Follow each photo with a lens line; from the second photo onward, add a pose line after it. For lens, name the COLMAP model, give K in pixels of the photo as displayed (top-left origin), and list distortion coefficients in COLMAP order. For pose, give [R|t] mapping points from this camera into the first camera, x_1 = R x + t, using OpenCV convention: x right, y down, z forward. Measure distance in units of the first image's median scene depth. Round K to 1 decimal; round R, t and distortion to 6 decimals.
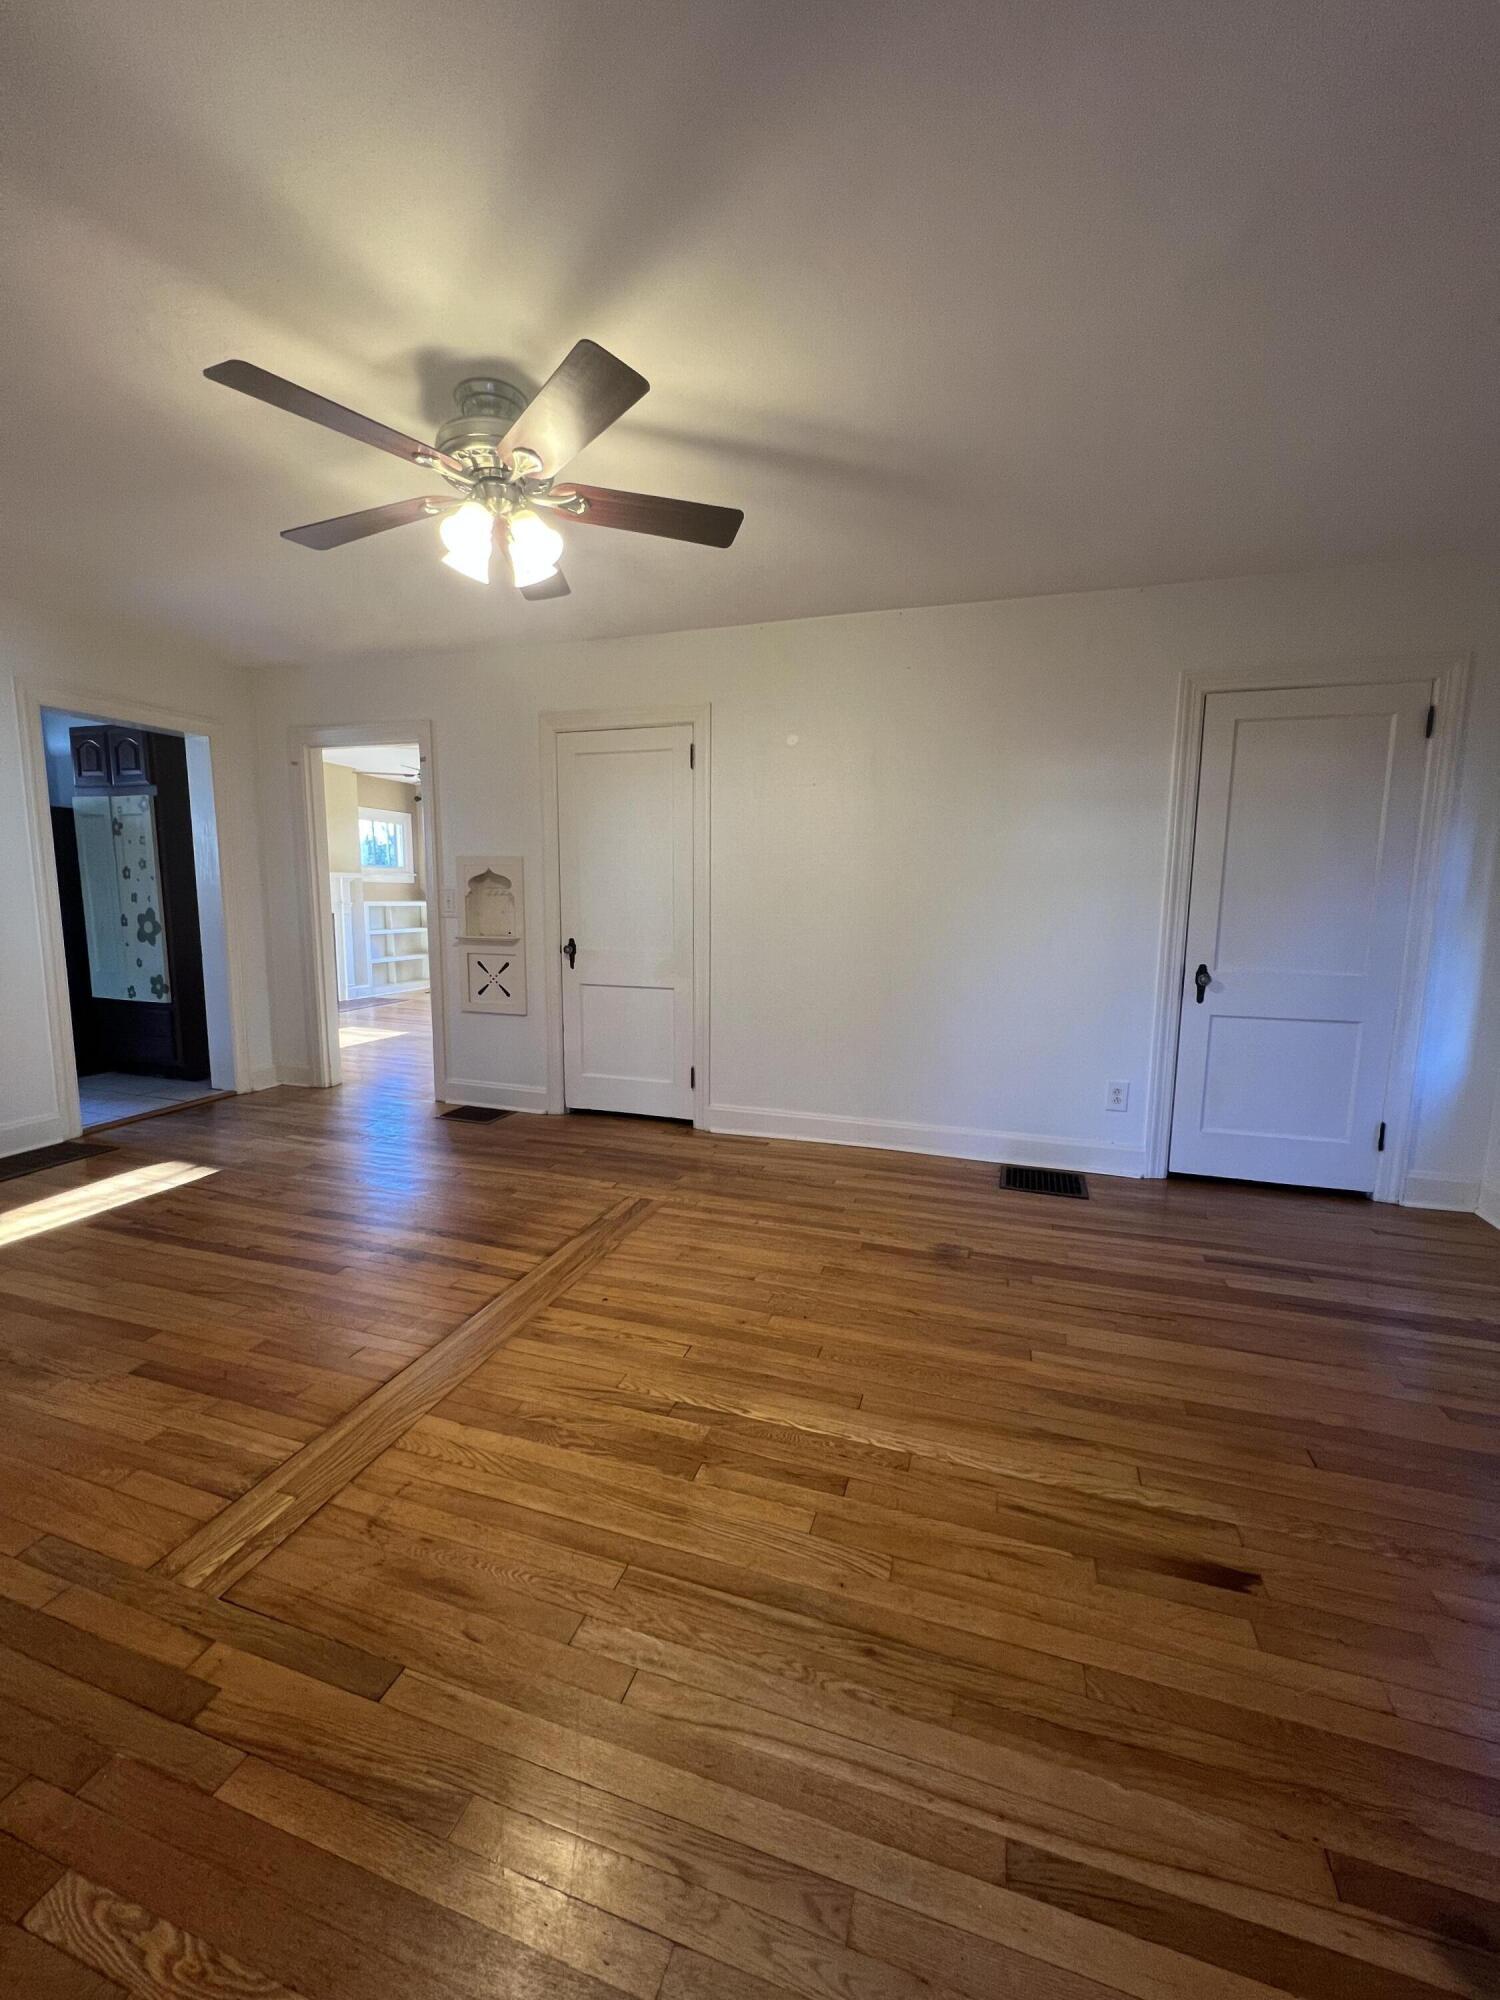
lens RADIAL K [[804.1, 0, 750.1], [0, 804.1, 994.0], [0, 0, 1]] dist [-0.000326, -0.000159]
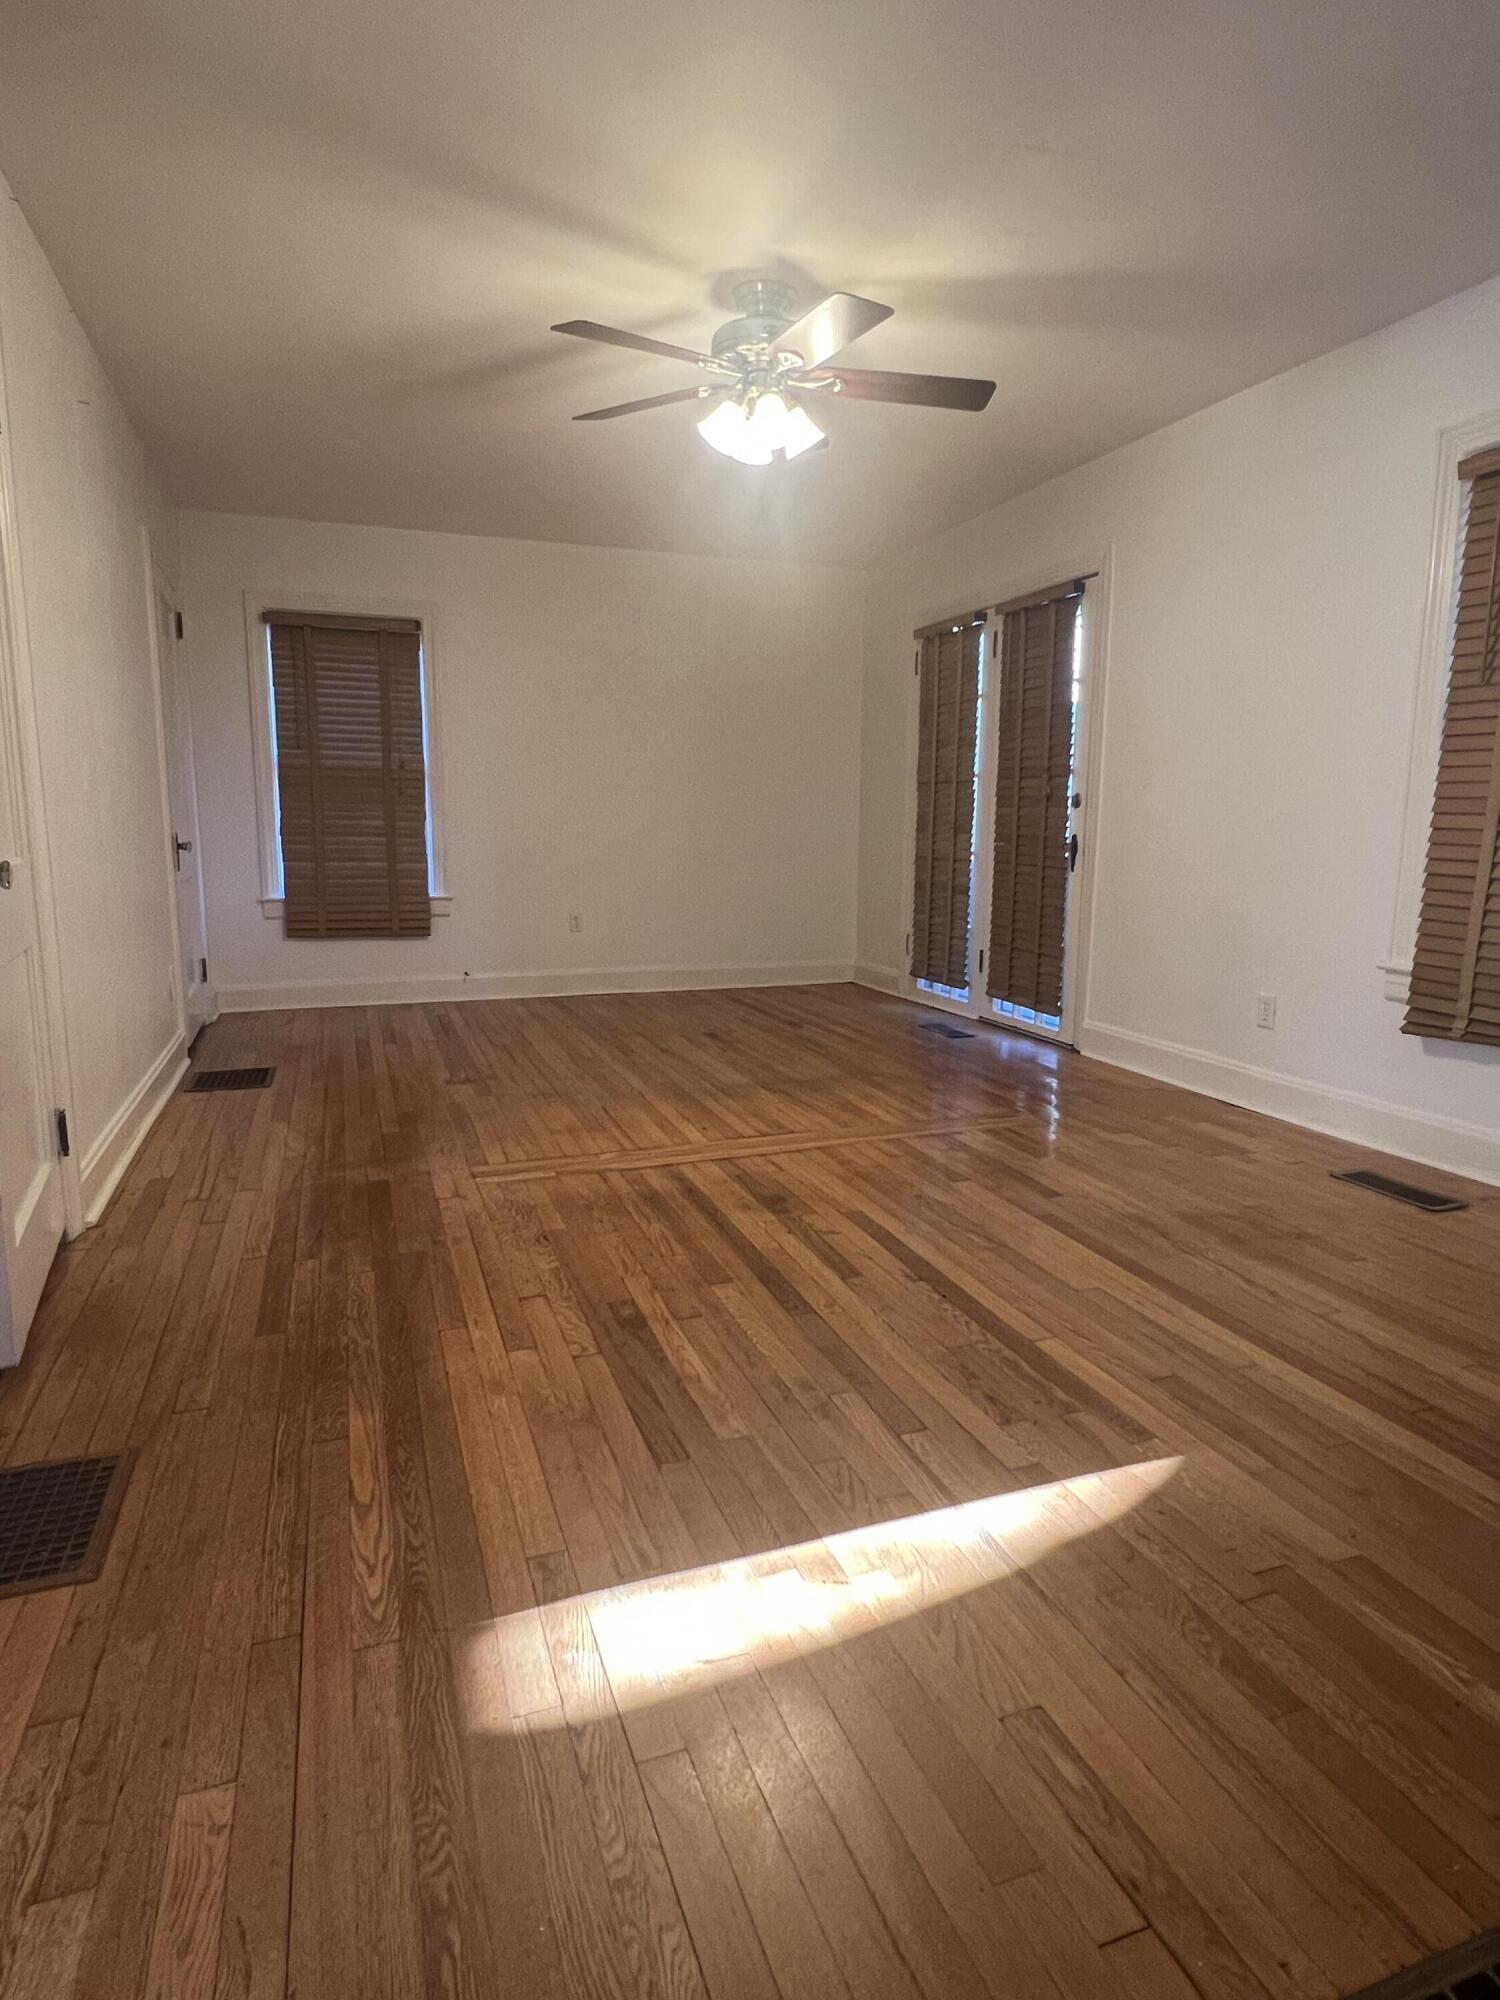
lens RADIAL K [[1107.0, 0, 748.6], [0, 1107.0, 998.2], [0, 0, 1]] dist [0.000844, 0.000075]
pose [[-0.615112, -0.141822, 0.775580, -1.191255], [0.089065, 0.964894, 0.247078, -0.138941], [-0.783393, 0.221058, -0.580886, 1.564767]]
